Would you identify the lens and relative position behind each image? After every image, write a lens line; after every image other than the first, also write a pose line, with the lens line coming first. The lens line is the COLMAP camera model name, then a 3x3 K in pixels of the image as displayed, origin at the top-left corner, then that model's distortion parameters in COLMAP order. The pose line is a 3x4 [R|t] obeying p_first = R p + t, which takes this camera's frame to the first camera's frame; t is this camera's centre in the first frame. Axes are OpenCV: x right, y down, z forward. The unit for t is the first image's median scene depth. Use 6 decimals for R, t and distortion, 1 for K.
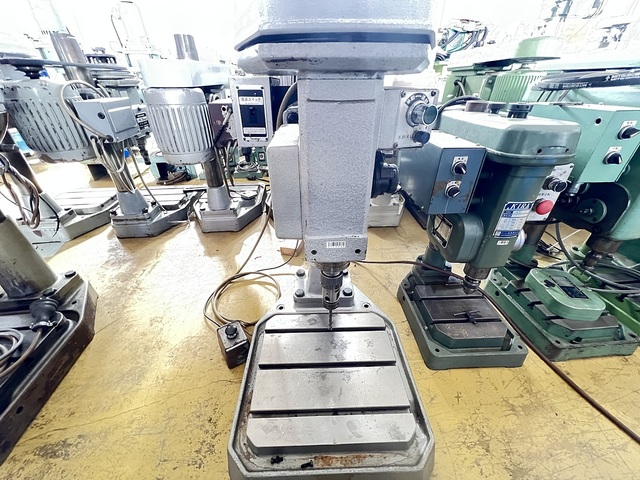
lens RADIAL K [[255.3, 0, 317.6], [0, 255.3, 240.0], [0, 0, 1]] dist [0.000859, 0.000251]
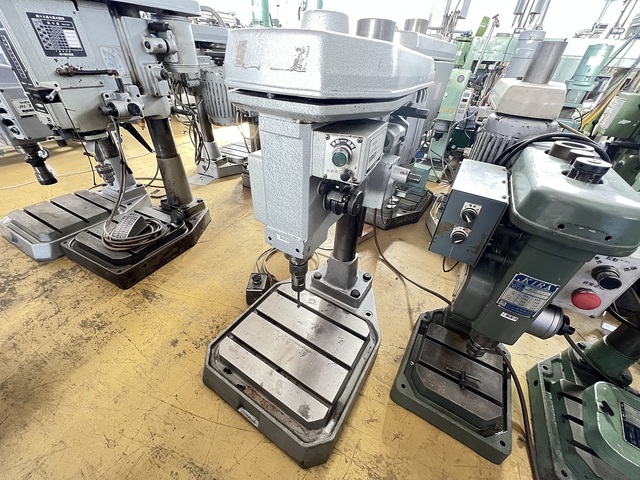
lens RADIAL K [[255.3, 0, 318.7], [0, 255.3, 239.5], [0, 0, 1]] dist [0.000859, 0.000251]
pose [[0.831734, 0.361698, -0.421180, 0.381594], [-0.336918, 0.931822, 0.134887, -0.105337], [0.441253, 0.029713, 0.896891, -0.031968]]
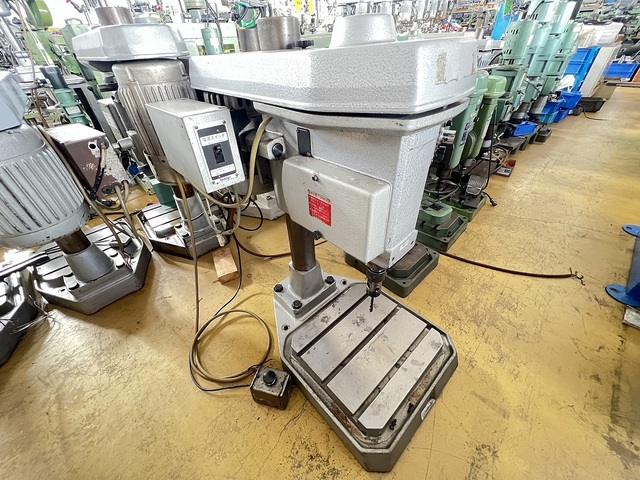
lens RADIAL K [[255.3, 0, 319.0], [0, 255.3, 241.4], [0, 0, 1]] dist [0.000859, 0.000251]
pose [[0.748359, -0.432269, 0.503092, -0.438191], [0.383259, 0.900848, 0.203926, -0.210748], [-0.541360, 0.040204, 0.839829, 0.082617]]
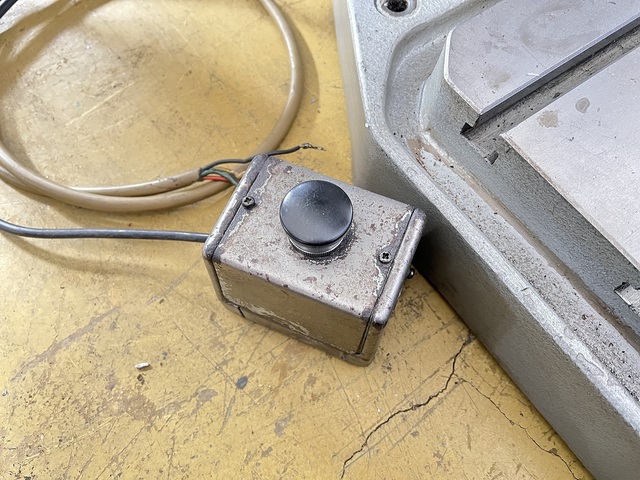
lens RADIAL K [[507.1, 0, 321.2], [0, 507.1, 239.3], [0, 0, 1]] dist [-0.000137, -0.003947]
pose [[0.836322, -0.499571, 0.225821, -0.396776], [0.292292, 0.754779, 0.587260, 0.173171], [-0.463822, -0.425133, 0.777259, 0.712153]]
